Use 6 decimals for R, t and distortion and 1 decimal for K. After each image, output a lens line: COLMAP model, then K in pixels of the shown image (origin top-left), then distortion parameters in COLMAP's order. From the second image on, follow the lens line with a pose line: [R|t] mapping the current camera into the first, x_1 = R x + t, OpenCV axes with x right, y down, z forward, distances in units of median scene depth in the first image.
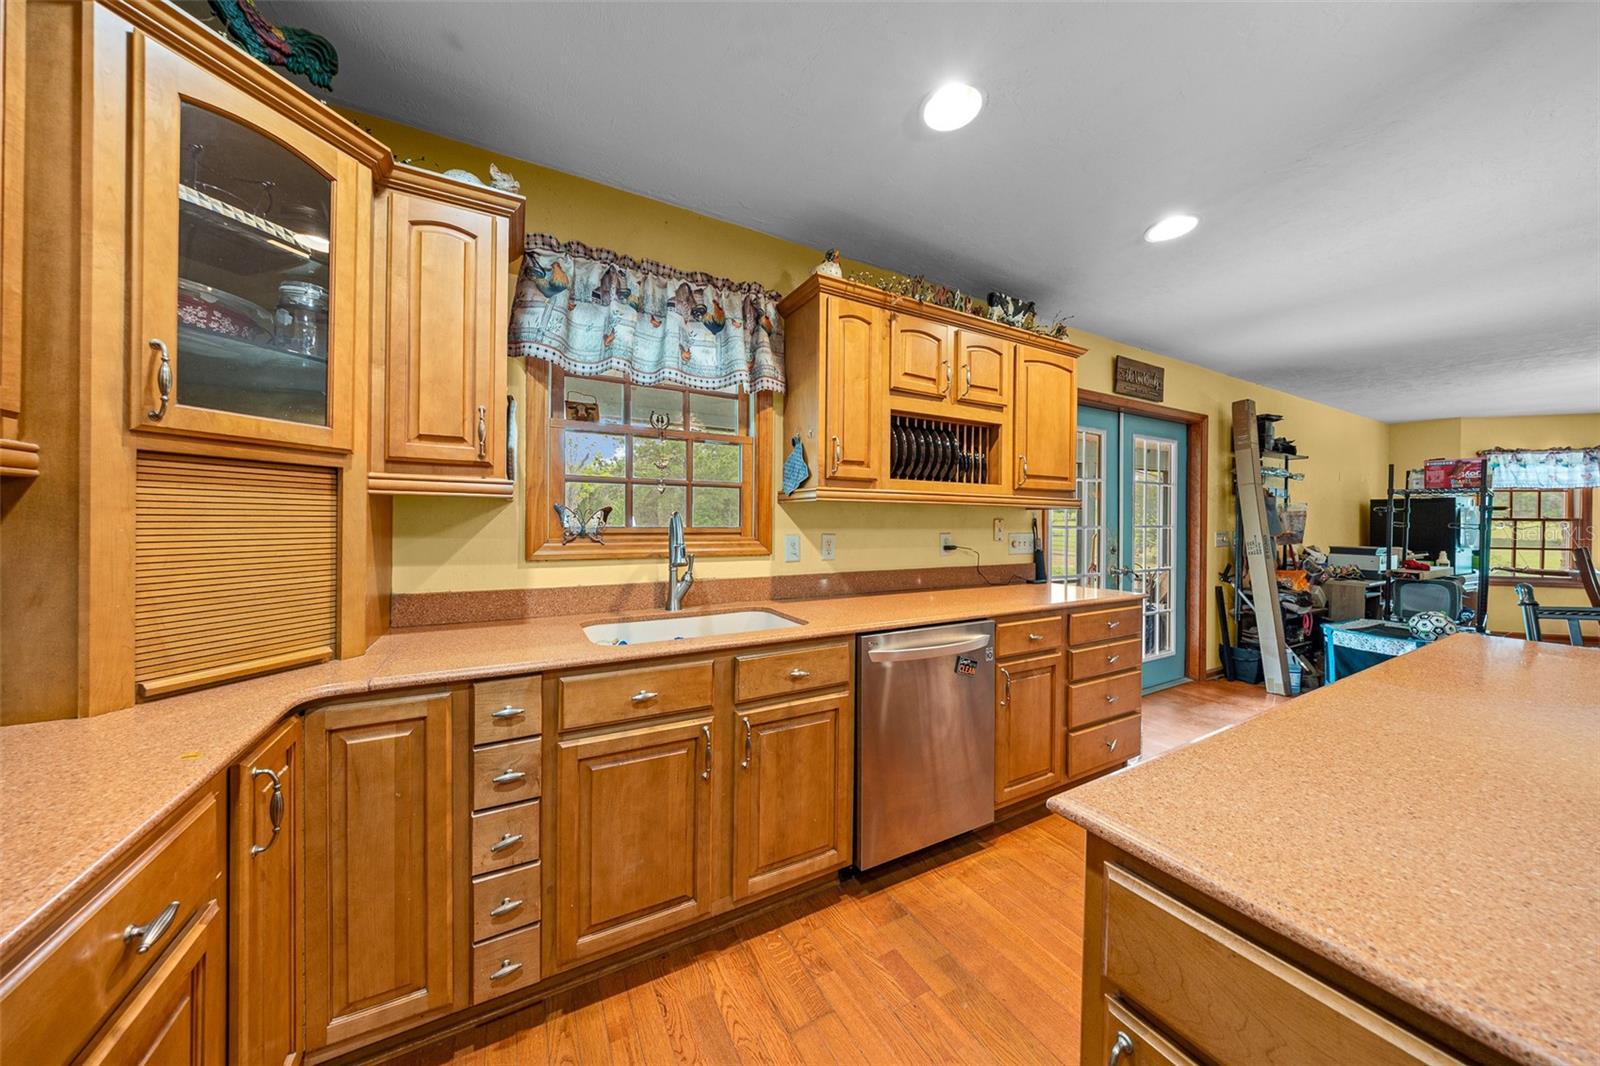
lens RADIAL K [[516.6, 0, 793.1], [0, 516.6, 522.2], [0, 0, 1]] dist [-0.003377, 0.000080]
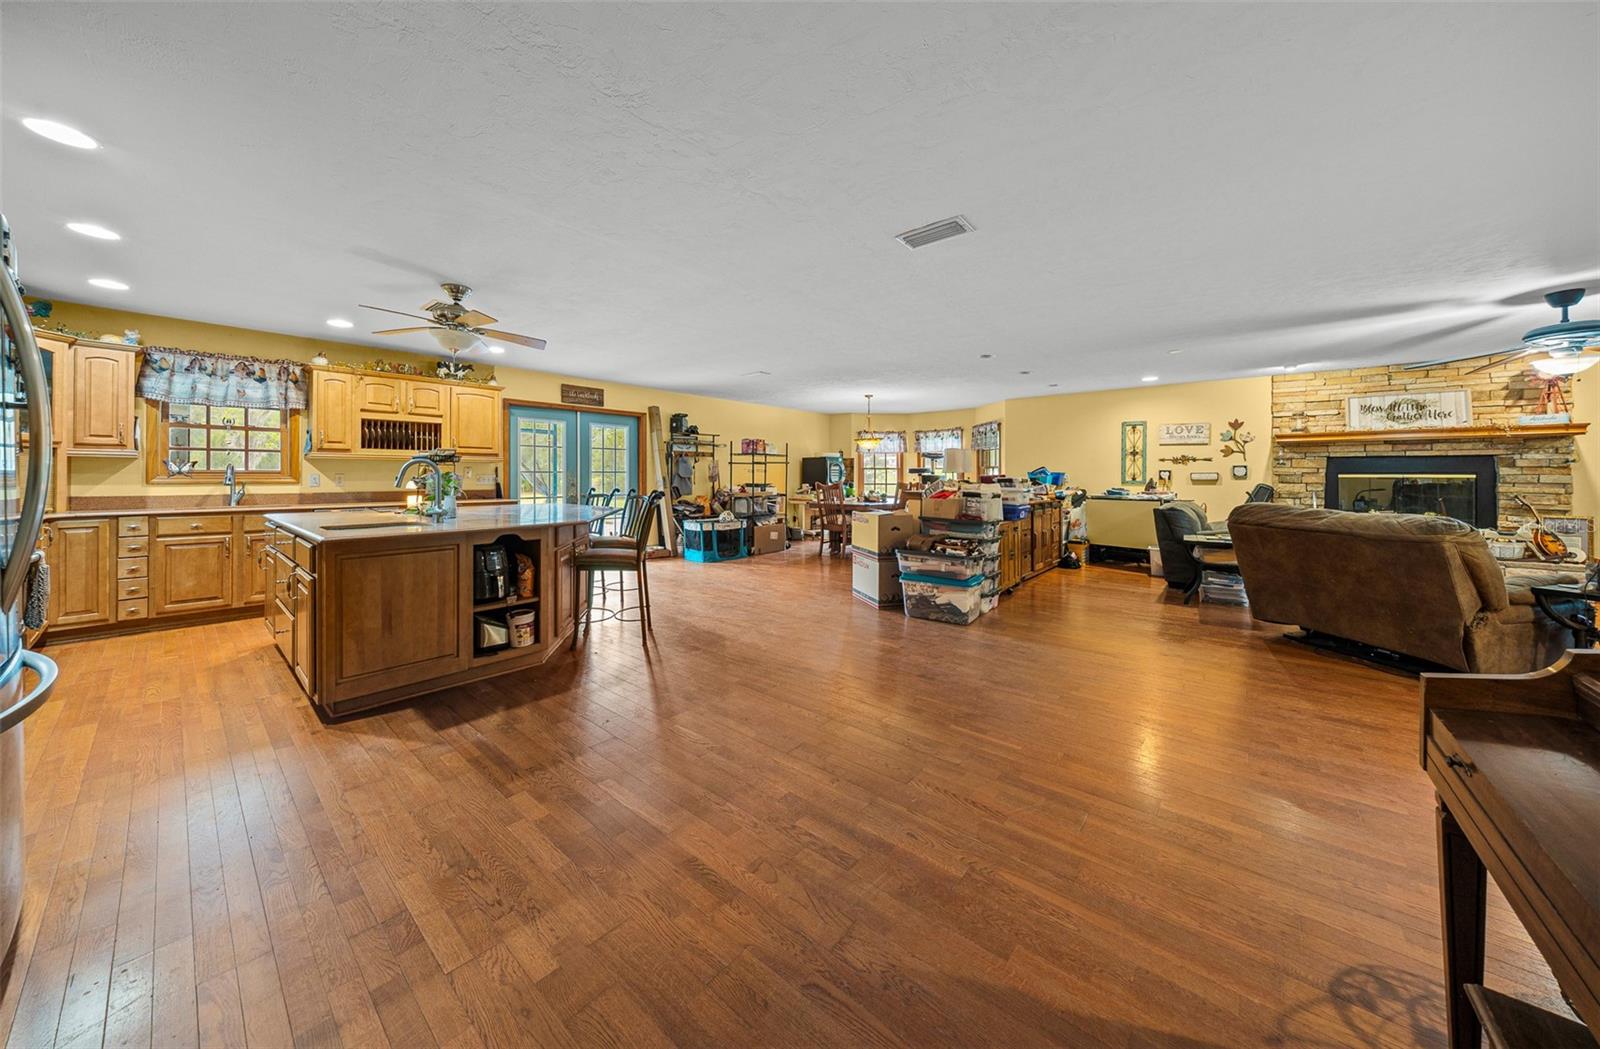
lens RADIAL K [[540.0, 0, 790.0], [0, 540.0, 473.7], [0, 0, 1]] dist [-0.008367, 0.000148]
pose [[0.935919, -0.004369, 0.352189, 1.238697], [0.005966, 0.999976, -0.003448, 0.050366], [-0.352166, 0.005328, 0.935922, -2.083137]]
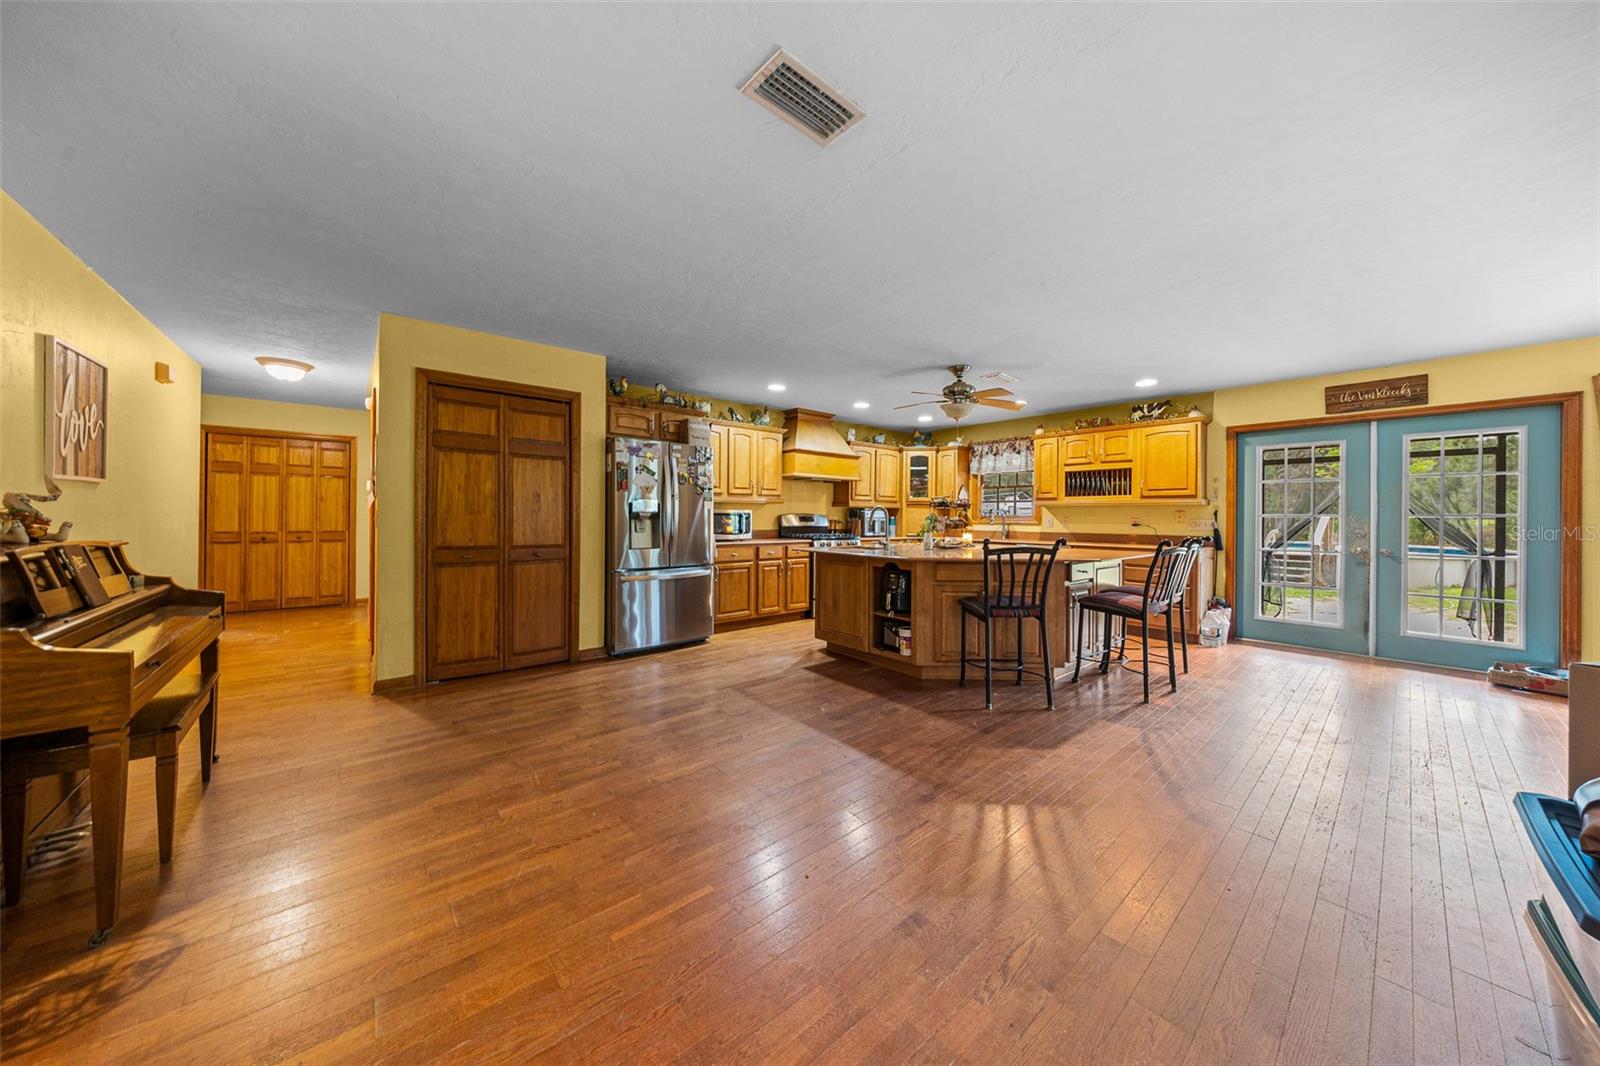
lens RADIAL K [[516.6, 0, 793.1], [0, 516.6, 522.2], [0, 0, 1]] dist [-0.003377, 0.000080]
pose [[0.197457, 0.003369, -0.980306, 2.865919], [-0.008583, 0.999962, 0.001708, 0.063523], [0.980274, 0.008077, 0.197478, -1.063596]]
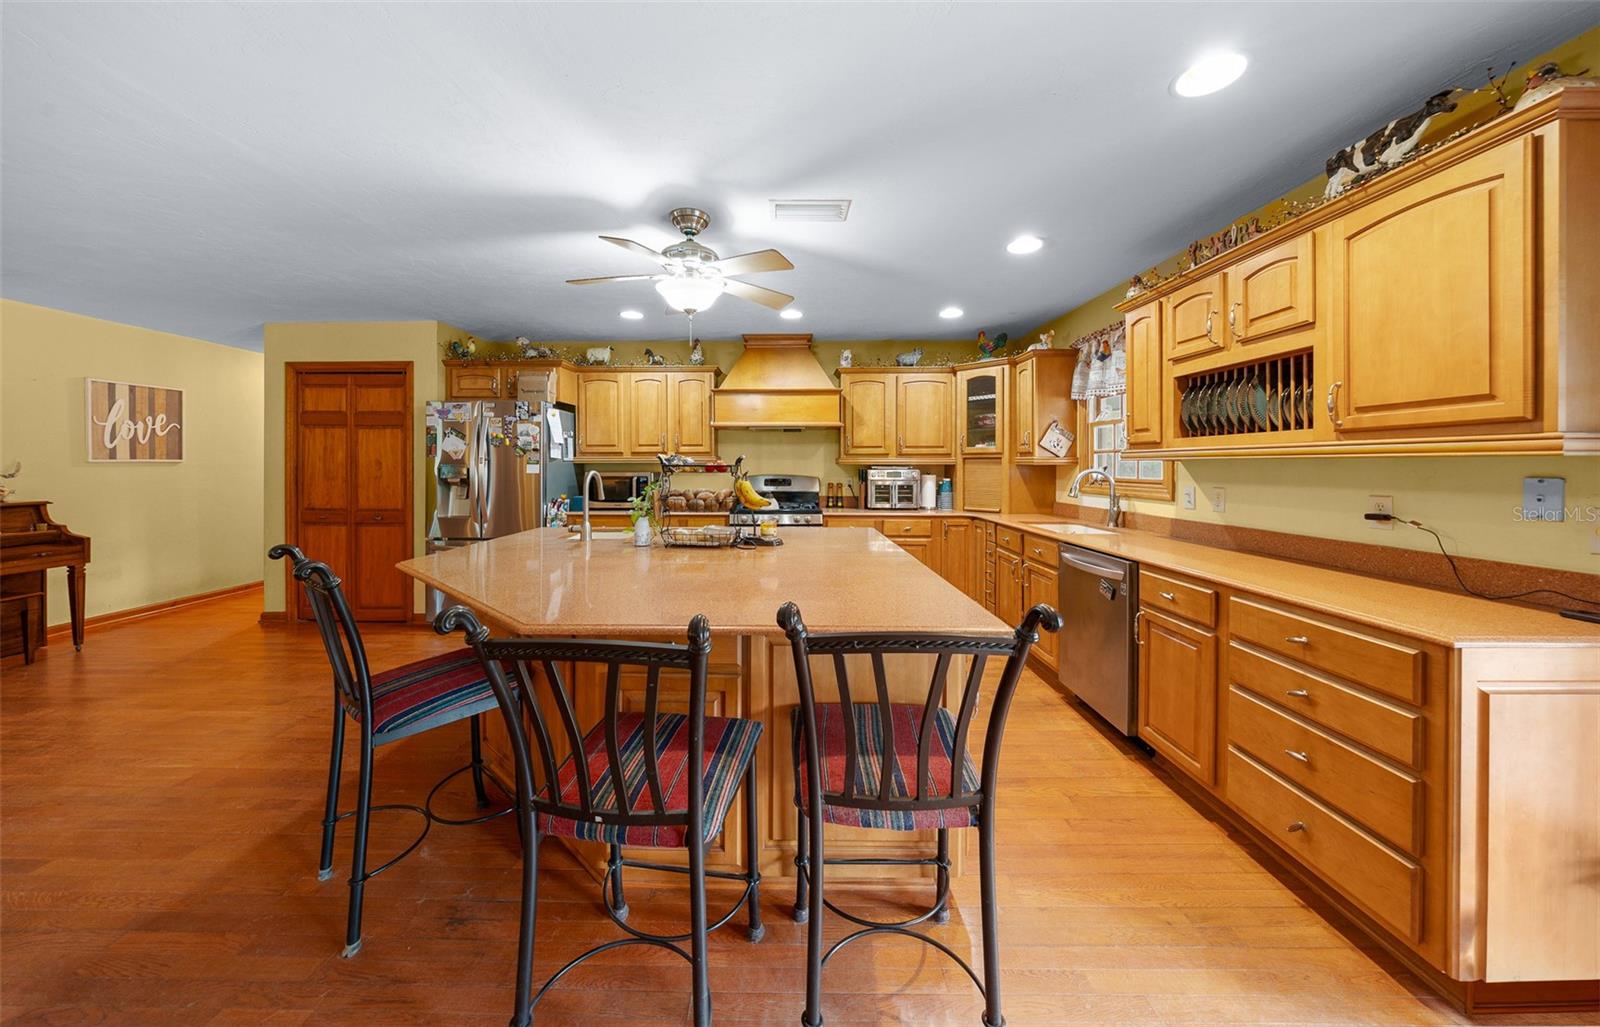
lens RADIAL K [[522.2, 0, 783.9], [0, 522.2, 467.5], [0, 0, 1]] dist [-0.005854, -0.000164]
pose [[-0.486839, -0.005121, -0.873477, 1.775431], [-0.006267, 0.999978, -0.002369, -0.013823], [0.873469, 0.004321, -0.486860, 0.888431]]
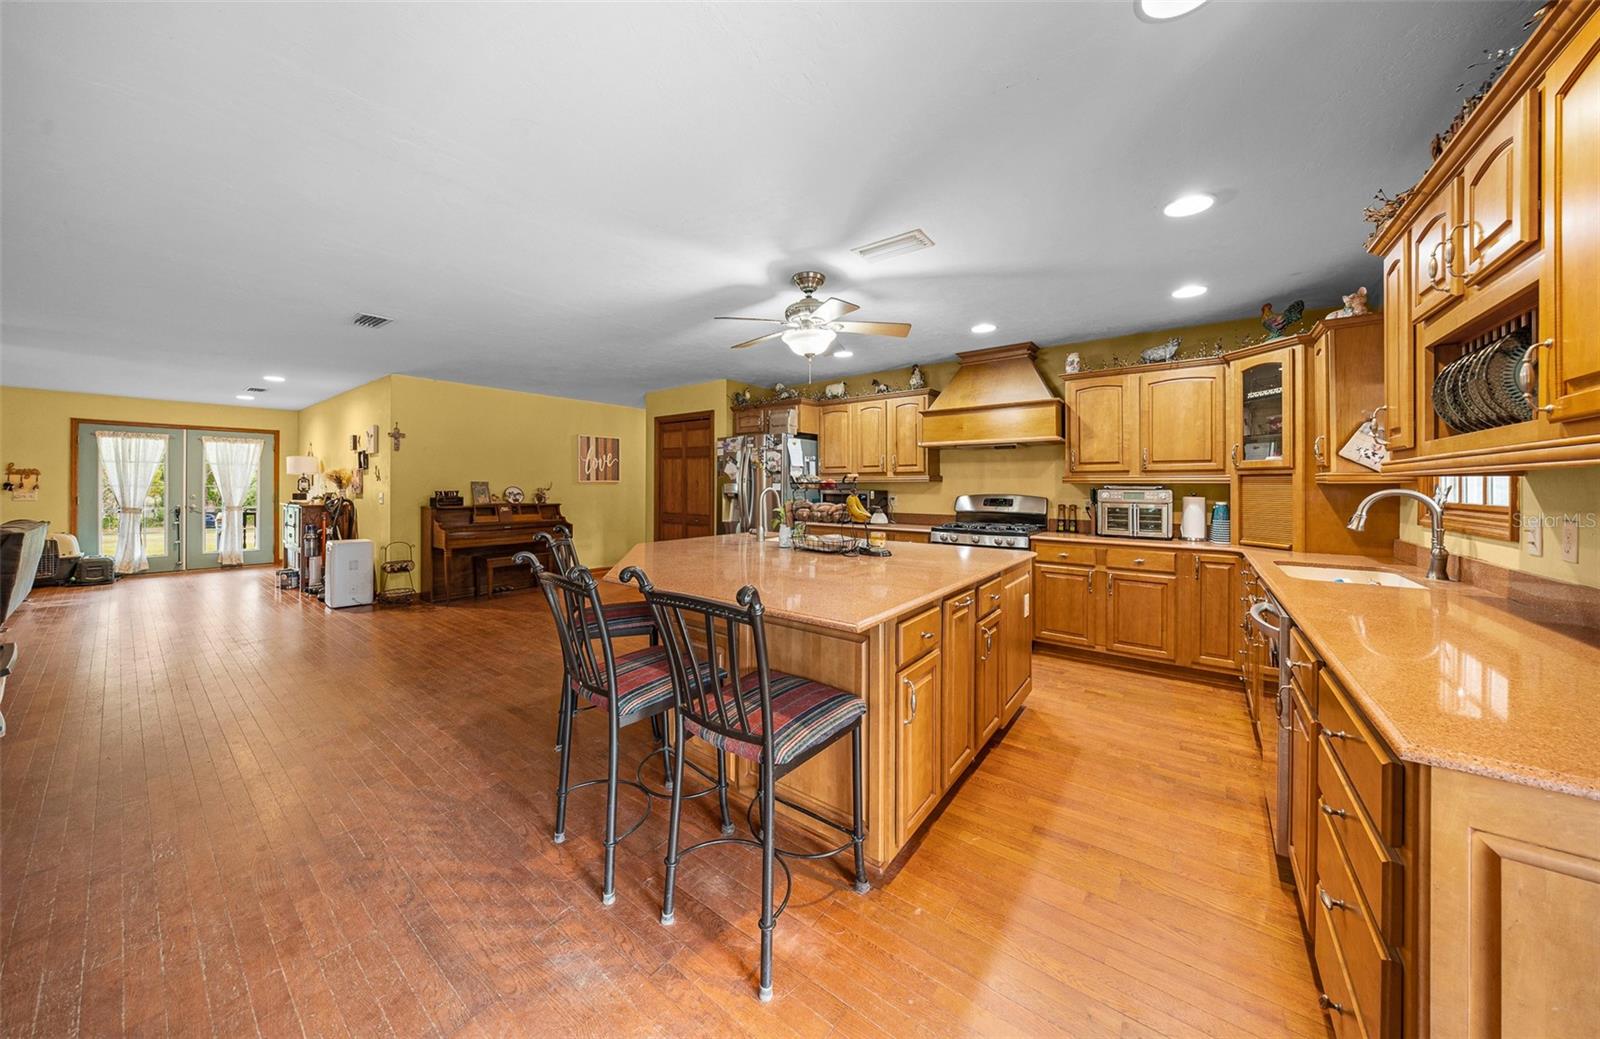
lens RADIAL K [[524.7, 0, 790.5], [0, 524.7, 485.4], [0, 0, 1]] dist [-0.004136, 0.000113]
pose [[-0.915394, -0.011068, -0.402407, 1.452021], [-0.011376, 0.999934, -0.001624, -0.011284], [0.402399, 0.003091, -0.915459, 1.451180]]
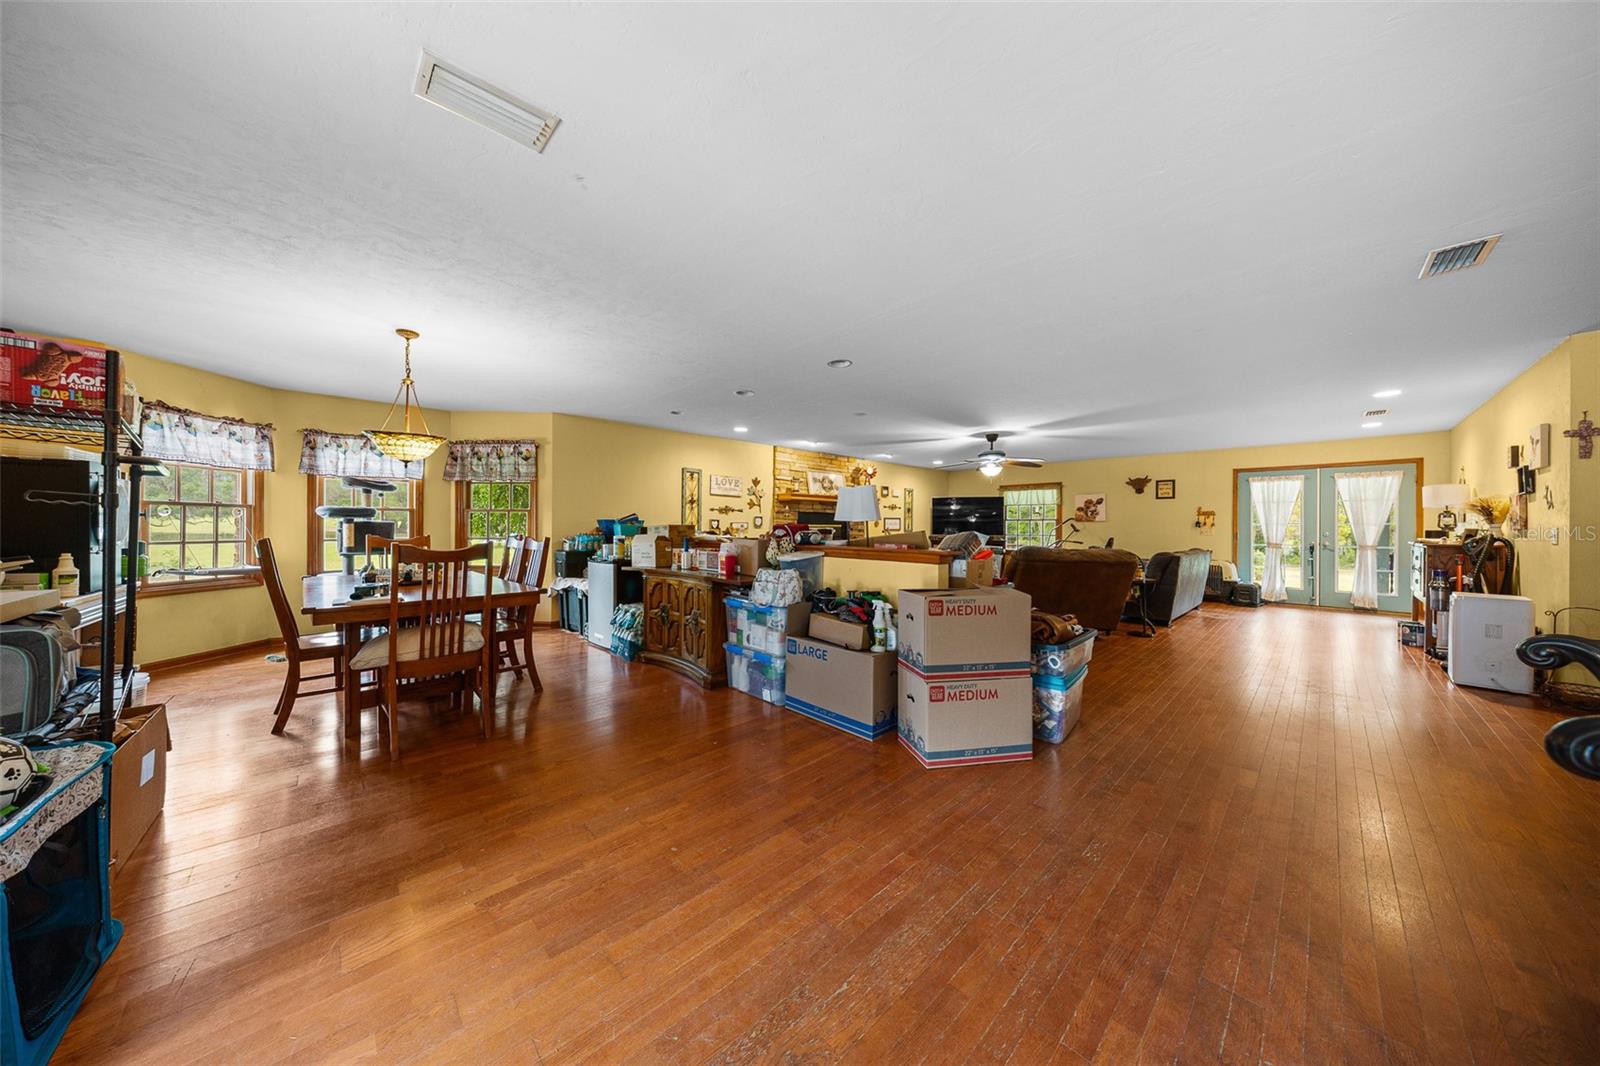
lens RADIAL K [[506.9, 0, 797.0], [0, 506.9, 527.0], [0, 0, 1]] dist [-0.007574, -0.000058]
pose [[-0.258839, -0.009223, 0.965876, 1.345387], [-0.004664, 0.999955, 0.008299, 0.048245], [-0.965909, -0.002357, -0.258870, 0.931974]]
